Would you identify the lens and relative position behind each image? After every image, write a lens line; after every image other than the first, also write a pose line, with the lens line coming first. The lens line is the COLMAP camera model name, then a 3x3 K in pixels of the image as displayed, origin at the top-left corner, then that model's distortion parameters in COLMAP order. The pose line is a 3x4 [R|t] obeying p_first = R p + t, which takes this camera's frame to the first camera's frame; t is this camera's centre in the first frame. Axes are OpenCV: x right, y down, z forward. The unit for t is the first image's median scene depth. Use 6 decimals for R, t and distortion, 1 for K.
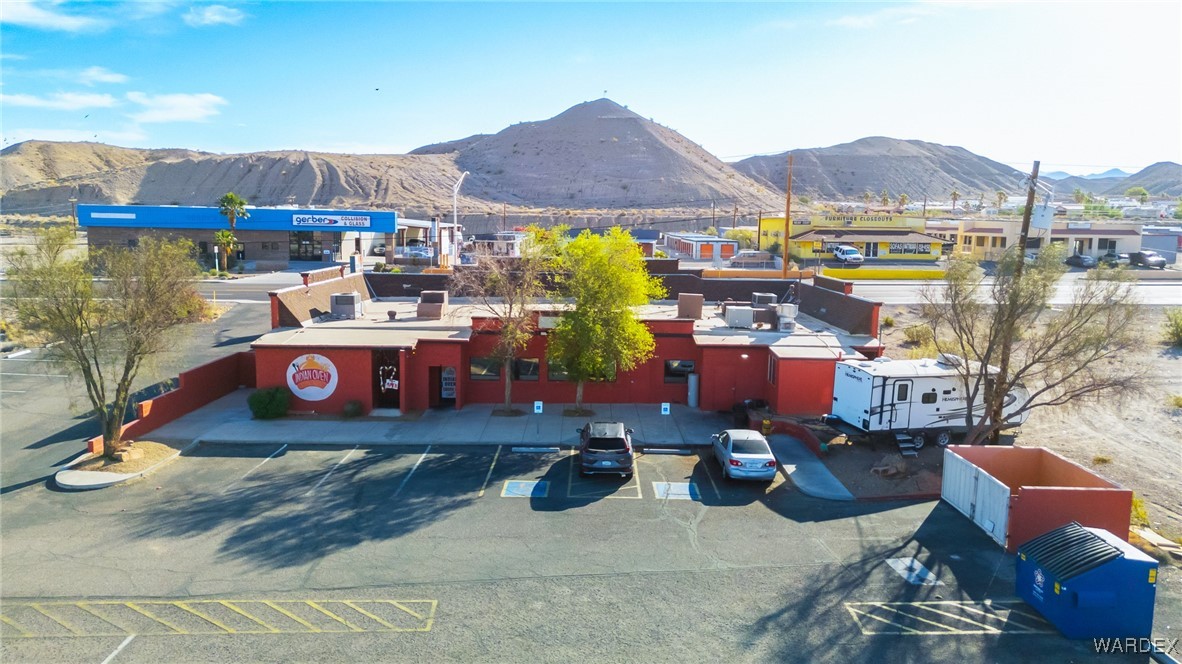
lens RADIAL K [[858.5, 0, 594.8], [0, 858.5, 339.5], [0, 0, 1]] dist [0.077266, -0.078462]
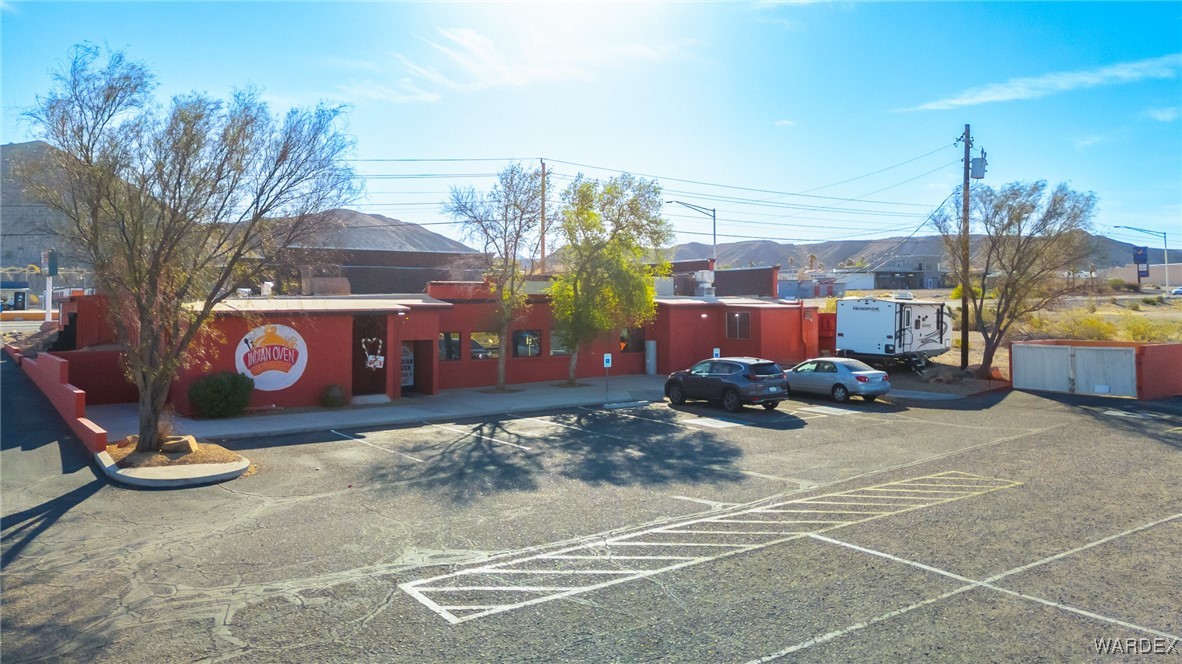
lens RADIAL K [[914.2, 0, 591.0], [0, 914.2, 332.0], [0, 0, 1]] dist [0.031146, -0.000280]
pose [[0.816024, -0.037740, 0.576784, -0.185616], [0.098813, 0.992285, -0.074872, 0.035779], [-0.569509, 0.118091, 0.813458, 0.078174]]
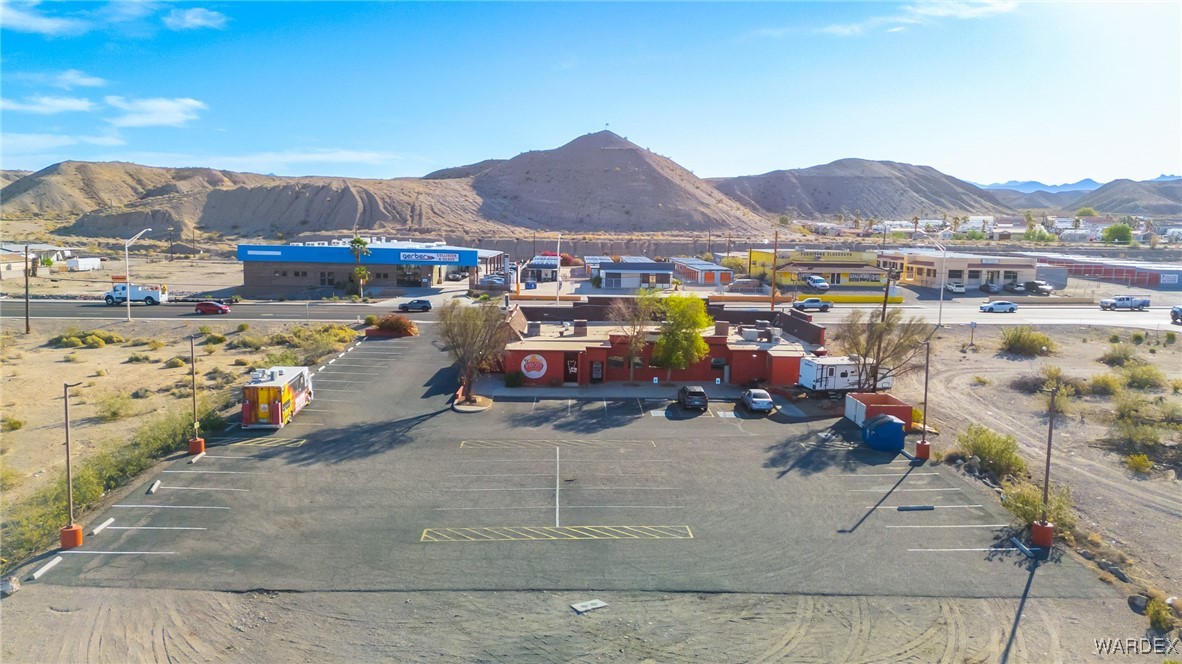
lens RADIAL K [[858.5, 0, 594.8], [0, 858.5, 339.5], [0, 0, 1]] dist [0.077266, -0.078462]
pose [[0.999776, 0.000523, 0.021158, -0.077904], [-0.000362, 0.999971, -0.007614, -0.000670], [-0.021161, 0.007605, 0.999747, -0.319380]]
